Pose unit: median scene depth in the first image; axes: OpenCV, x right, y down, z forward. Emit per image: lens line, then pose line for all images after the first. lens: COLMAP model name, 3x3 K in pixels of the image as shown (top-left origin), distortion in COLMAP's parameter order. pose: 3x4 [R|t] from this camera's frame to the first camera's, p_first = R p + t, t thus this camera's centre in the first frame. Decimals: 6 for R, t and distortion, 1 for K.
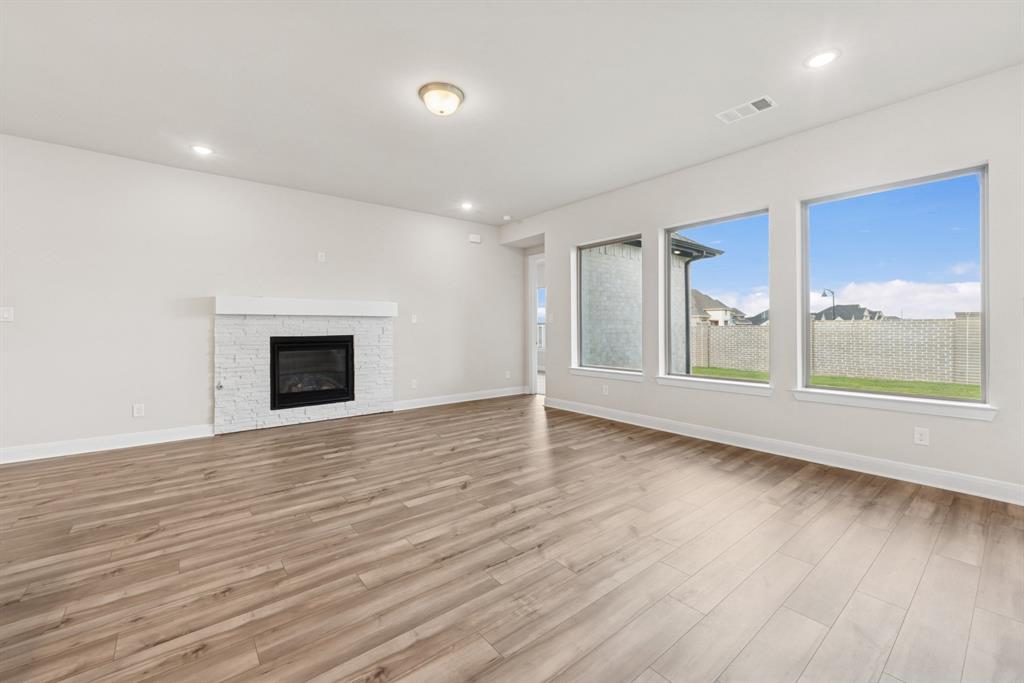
lens RADIAL K [[414.5, 0, 515.0], [0, 414.5, 333.7], [0, 0, 1]] dist [-0.000792, -0.000370]
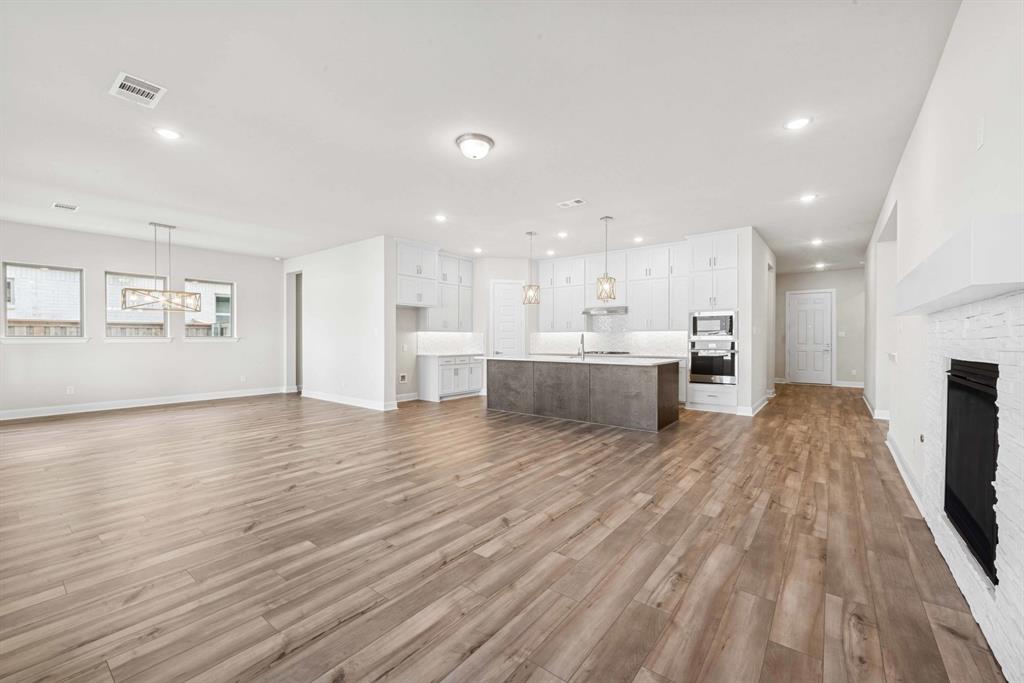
lens RADIAL K [[414.5, 0, 511.0], [0, 414.5, 341.4], [0, 0, 1]] dist [-0.000792, -0.000370]
pose [[-0.975596, 0.004082, -0.219536, -0.016038], [-0.000295, 0.999802, 0.019904, -0.030700], [0.219574, 0.019483, -0.975401, 2.102236]]
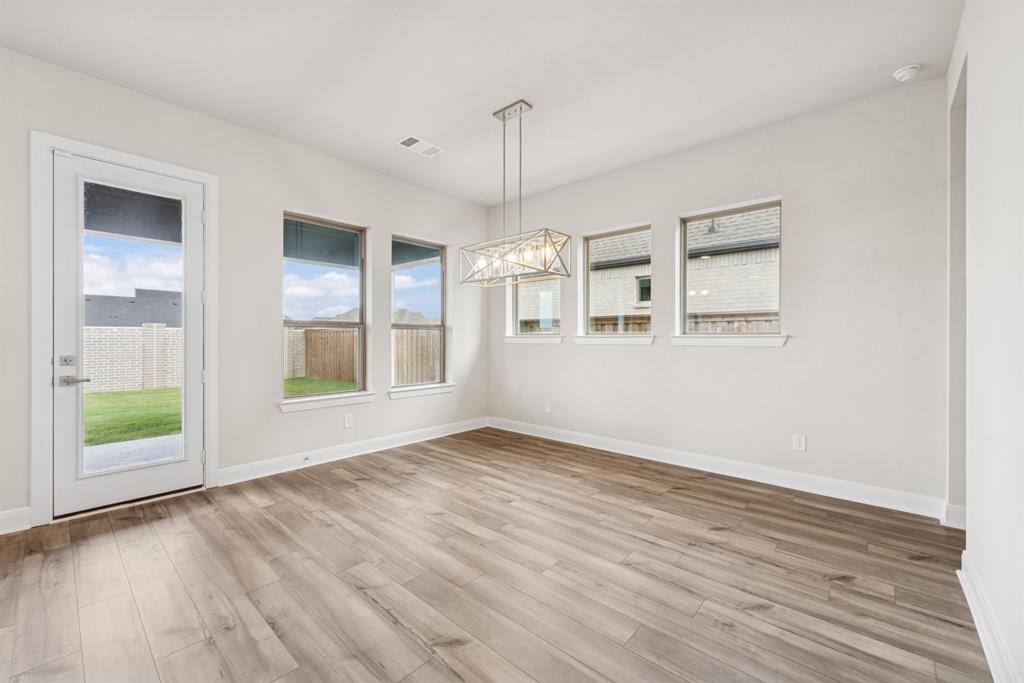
lens RADIAL K [[414.5, 0, 512.3], [0, 414.5, 340.6], [0, 0, 1]] dist [-0.000792, -0.000370]
pose [[-0.155888, -0.006150, 0.987756, 0.196092], [0.009574, 0.999924, 0.007737, -0.002945], [-0.987728, 0.010663, -0.155817, -0.036380]]
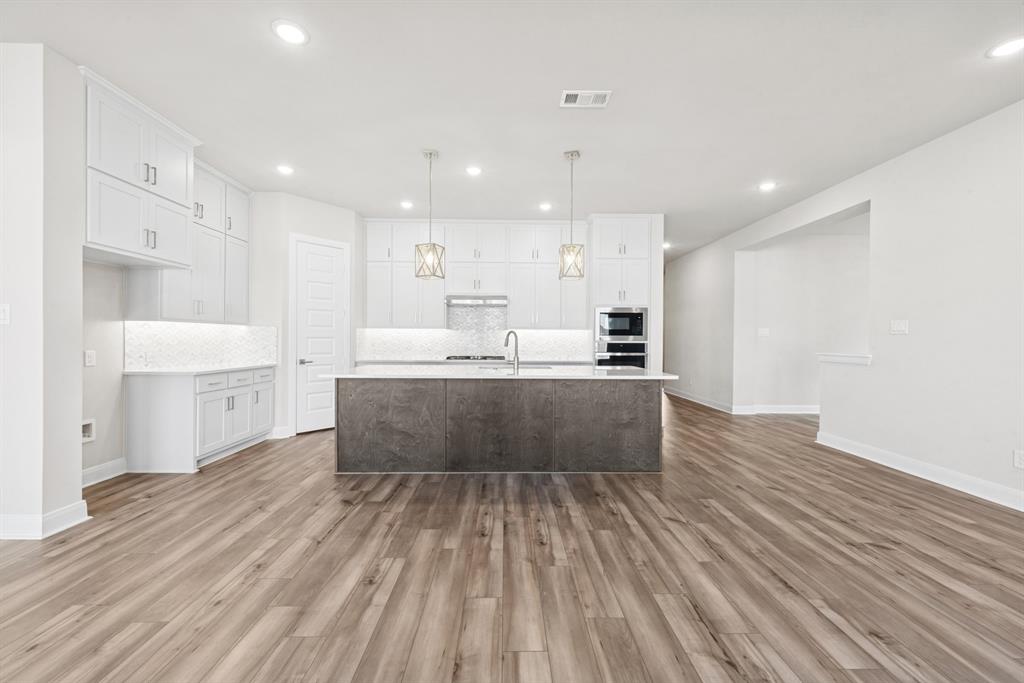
lens RADIAL K [[414.5, 0, 510.8], [0, 414.5, 340.7], [0, 0, 1]] dist [-0.000792, -0.000370]
pose [[-0.621285, 0.002204, -0.783582, 0.217463], [-0.014176, 0.999801, 0.014053, -0.014367], [0.783457, 0.019839, -0.621130, 1.005469]]
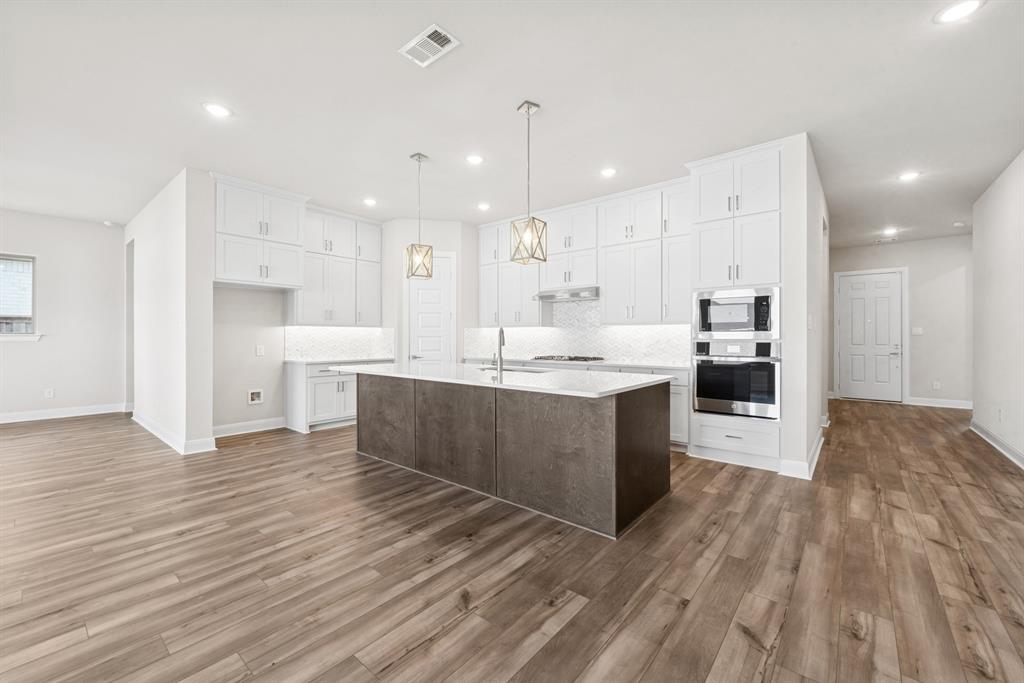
lens RADIAL K [[414.5, 0, 512.0], [0, 414.5, 335.4], [0, 0, 1]] dist [-0.000792, -0.000370]
pose [[-0.982279, 0.000329, -0.187422, -0.616582], [-0.001547, 0.999950, 0.009865, -0.018287], [0.187416, 0.009980, -0.982230, 1.336797]]
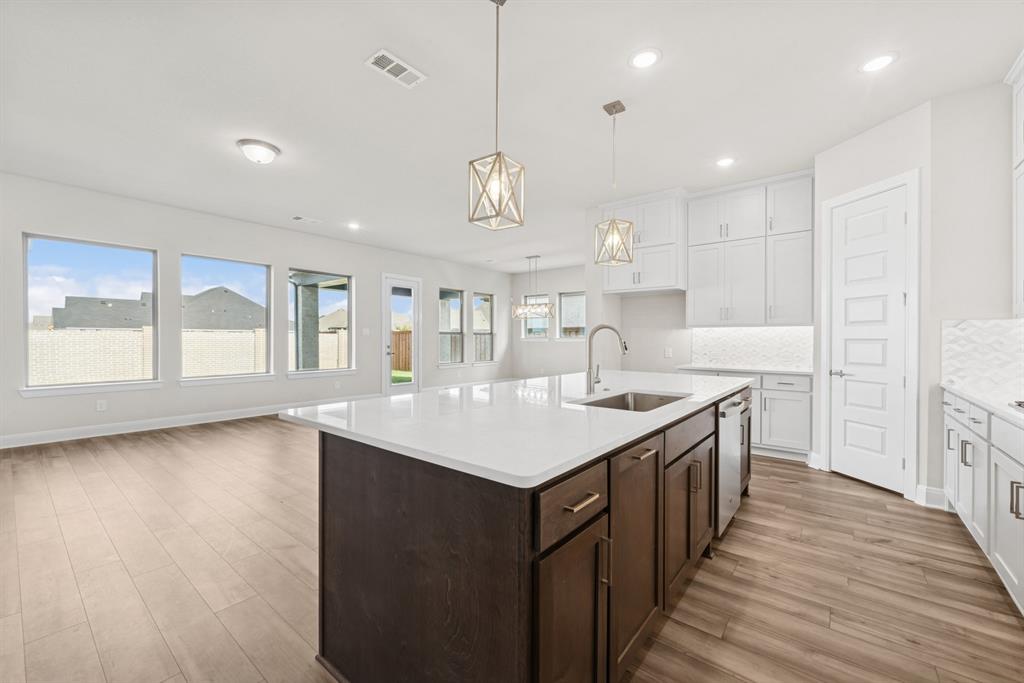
lens RADIAL K [[414.5, 0, 508.3], [0, 414.5, 341.1], [0, 0, 1]] dist [-0.000792, -0.000370]
pose [[-0.195184, -0.003641, 0.980760, -1.470995], [0.010646, 0.999926, 0.005830, -0.005156], [-0.980709, 0.011579, -0.195131, 0.501698]]
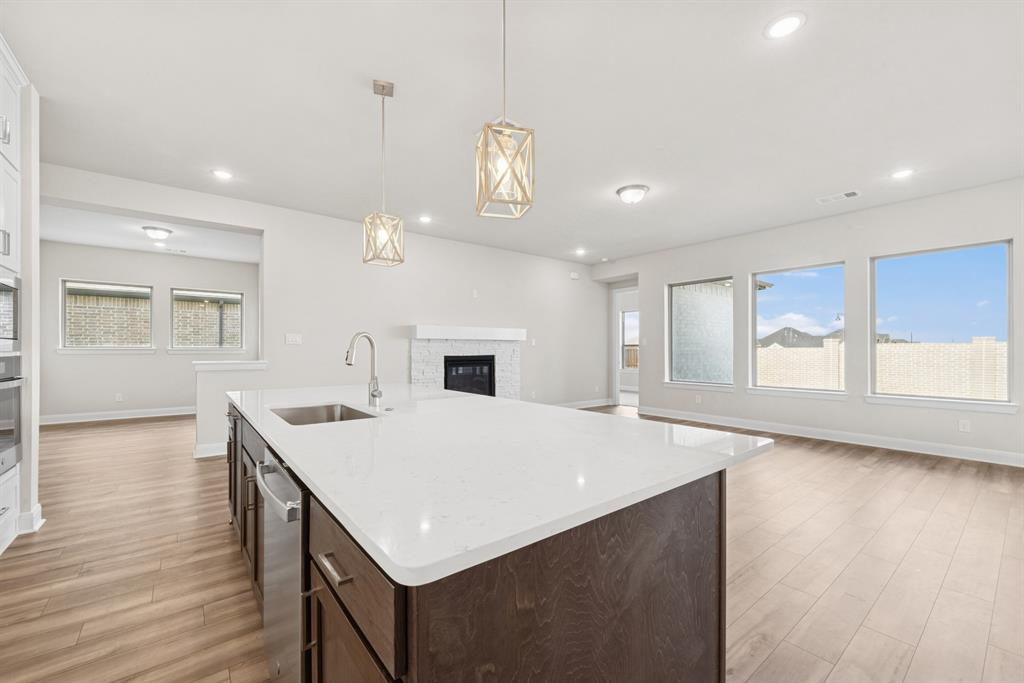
lens RADIAL K [[414.5, 0, 508.3], [0, 414.5, 354.8], [0, 0, 1]] dist [-0.000792, -0.000370]
pose [[0.999846, 0.003495, -0.017183, -0.562213], [-0.003514, 0.999993, -0.001070, 0.007275], [0.017179, 0.001131, 0.999852, -0.452210]]
